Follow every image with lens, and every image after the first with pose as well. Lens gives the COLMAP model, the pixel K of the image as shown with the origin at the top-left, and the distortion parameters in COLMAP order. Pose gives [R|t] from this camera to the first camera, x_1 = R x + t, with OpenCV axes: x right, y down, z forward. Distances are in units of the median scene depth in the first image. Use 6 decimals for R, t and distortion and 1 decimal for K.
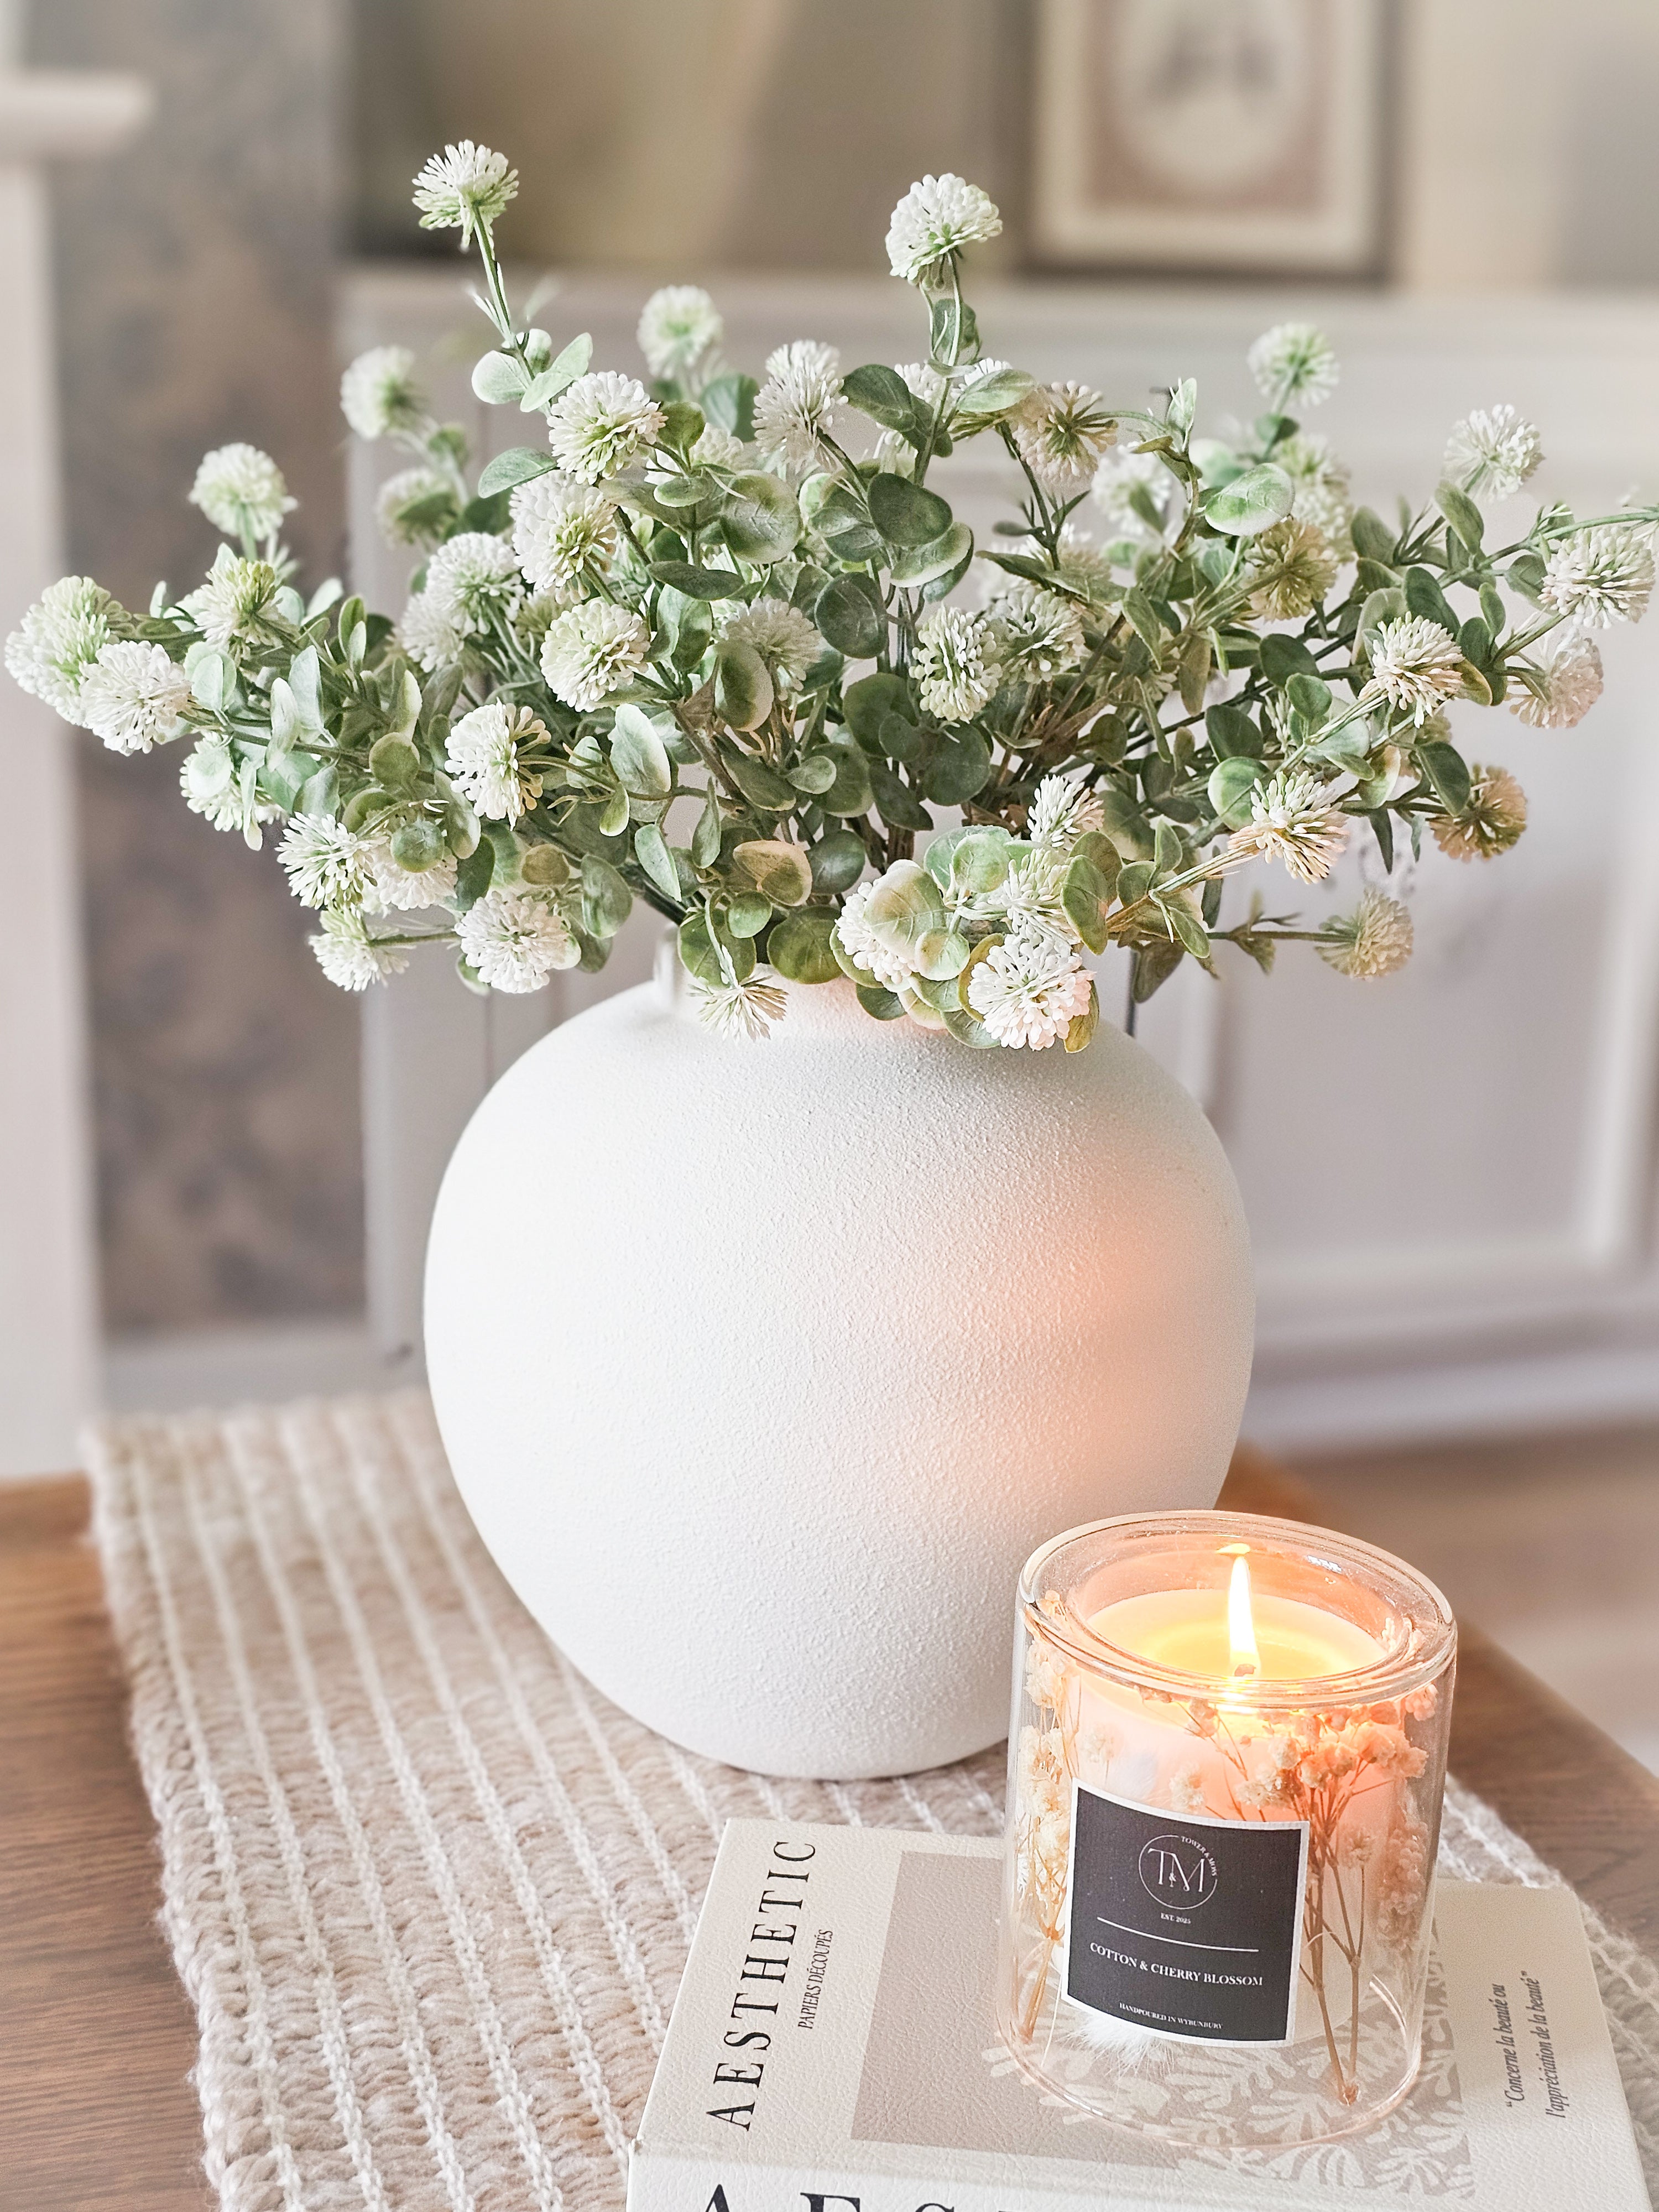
lens RADIAL K [[3055.1, 0, 848.0], [0, 3055.1, 1178.6], [0, 0, 1]] dist [0.224981, -0.413190]
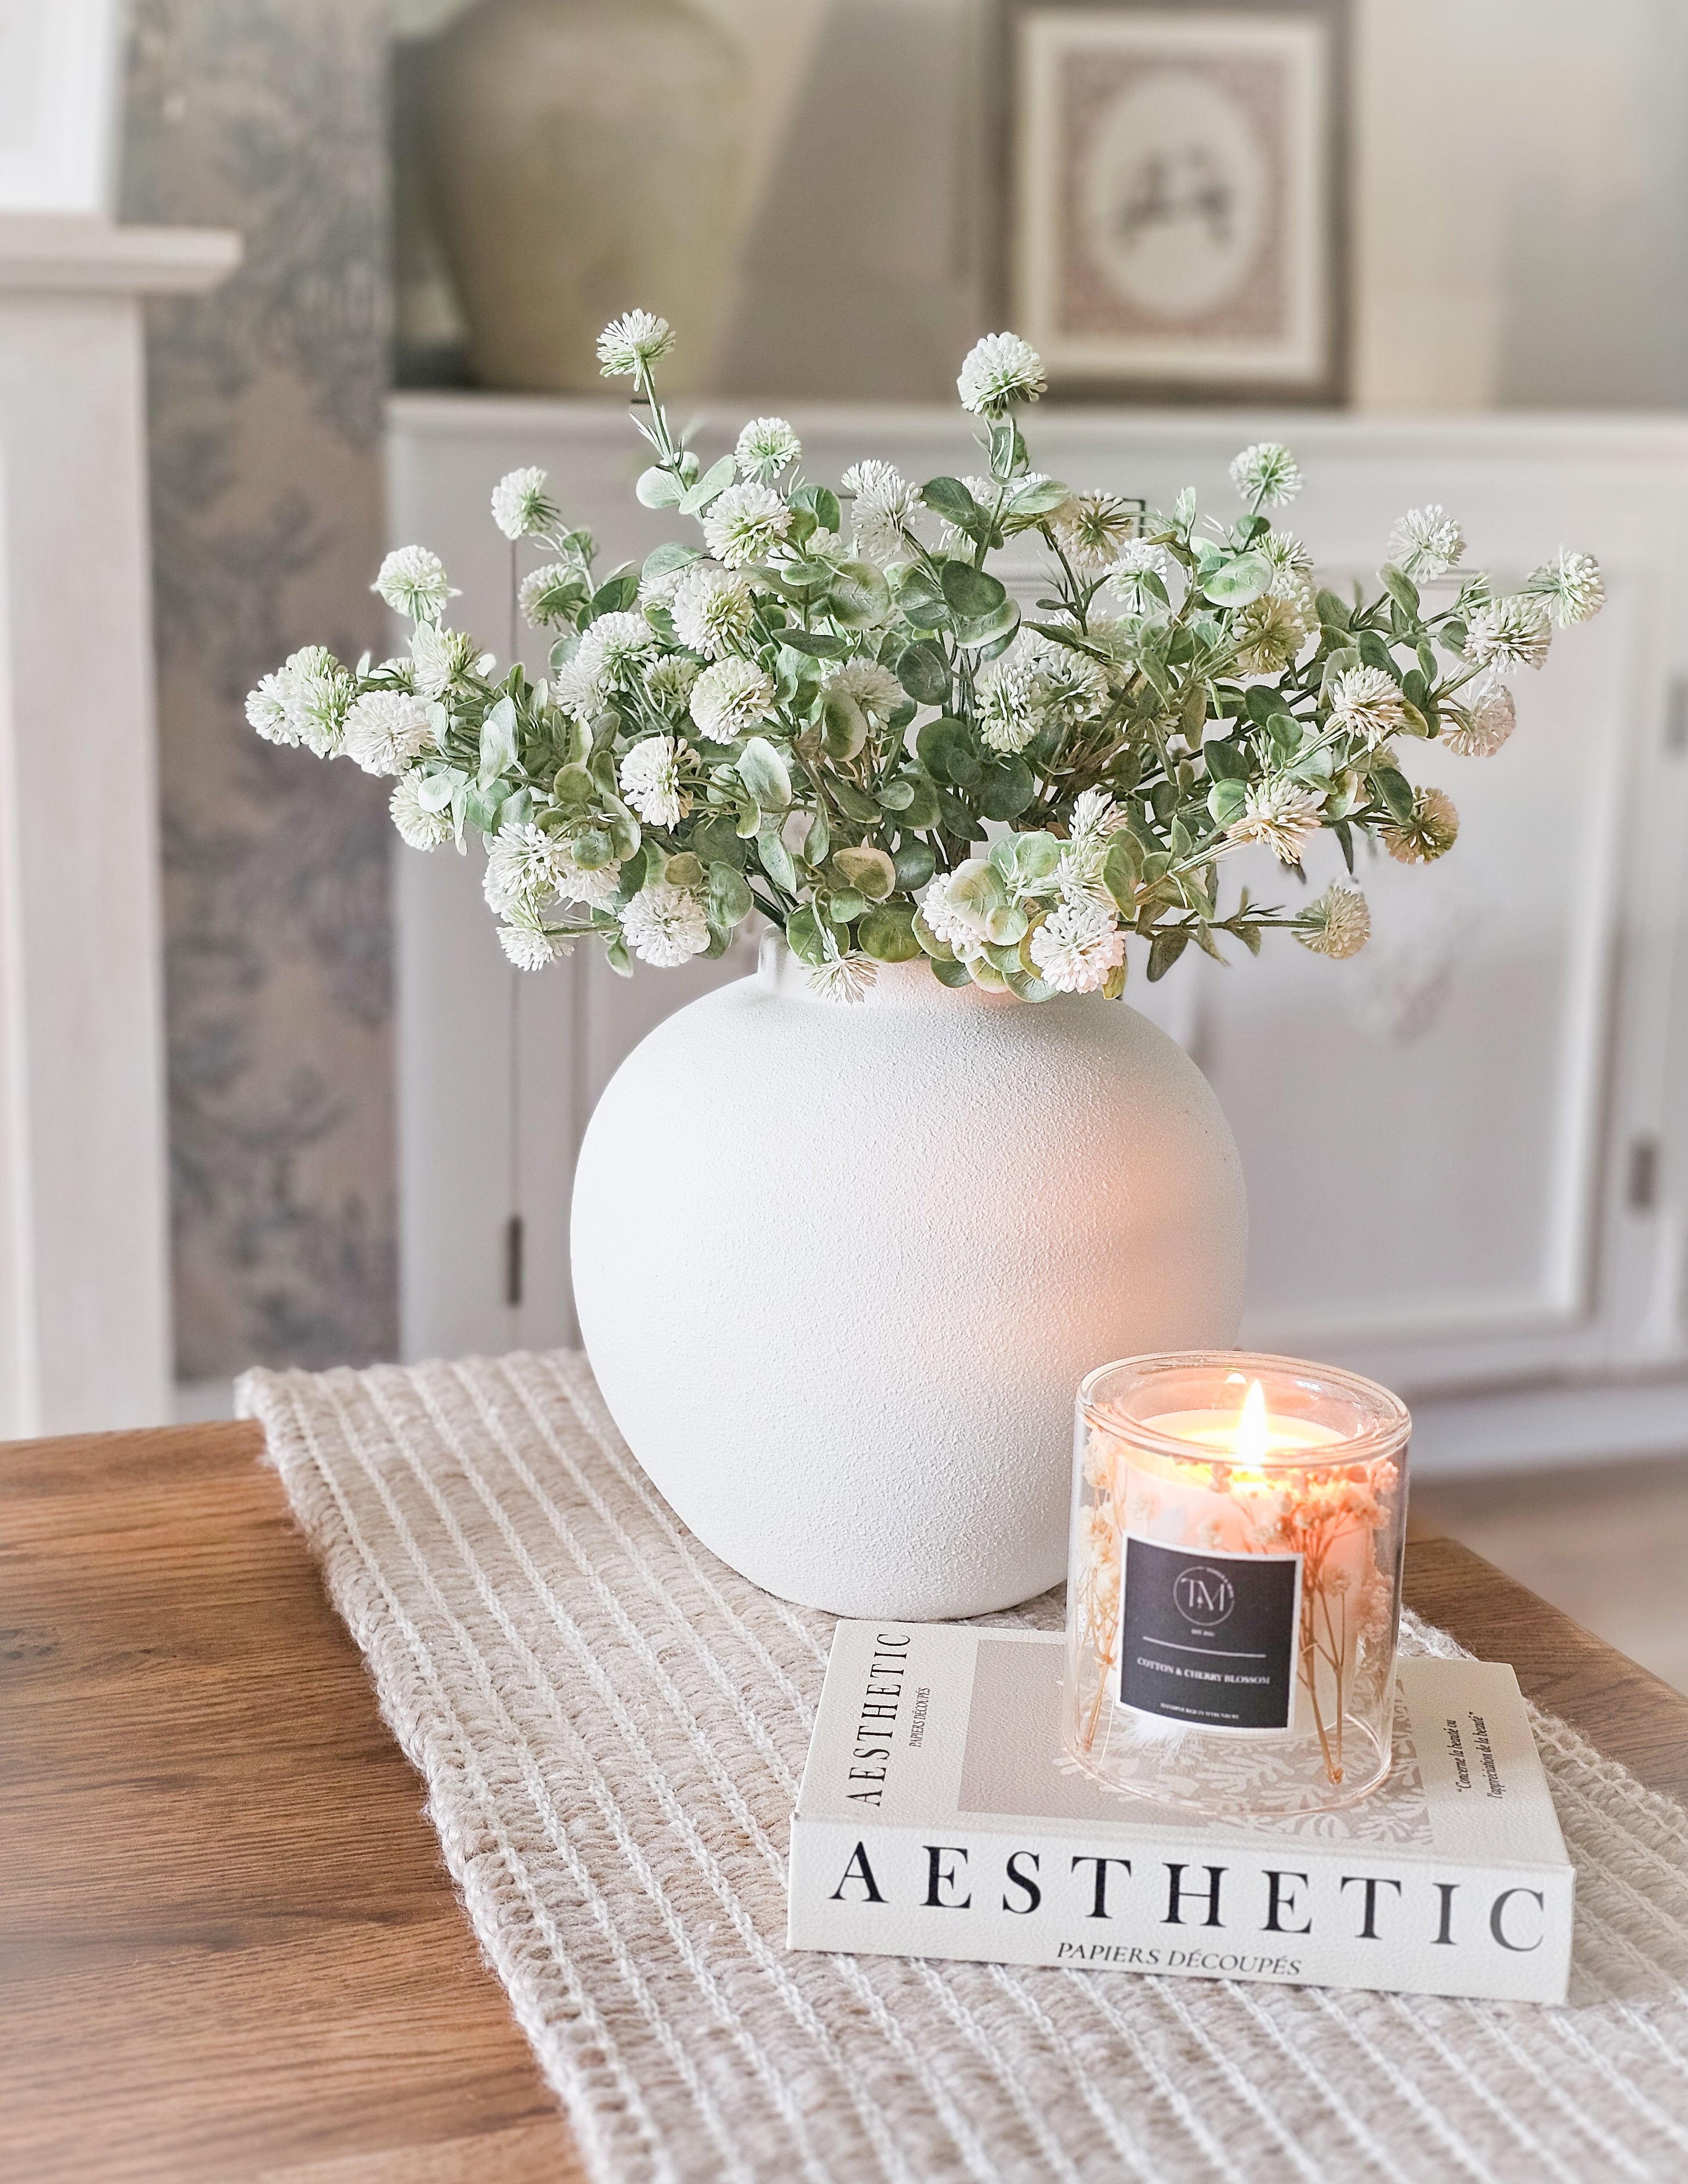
lens RADIAL K [[3095.3, 0, 870.4], [0, 3095.3, 1120.6], [0, 0, 1]] dist [0.276567, 0.084040]
pose [[0.999769, -0.007978, 0.019941, -0.048819], [0.009077, 0.998410, -0.055638, 0.074119], [-0.019465, 0.055806, 0.998252, -0.275987]]
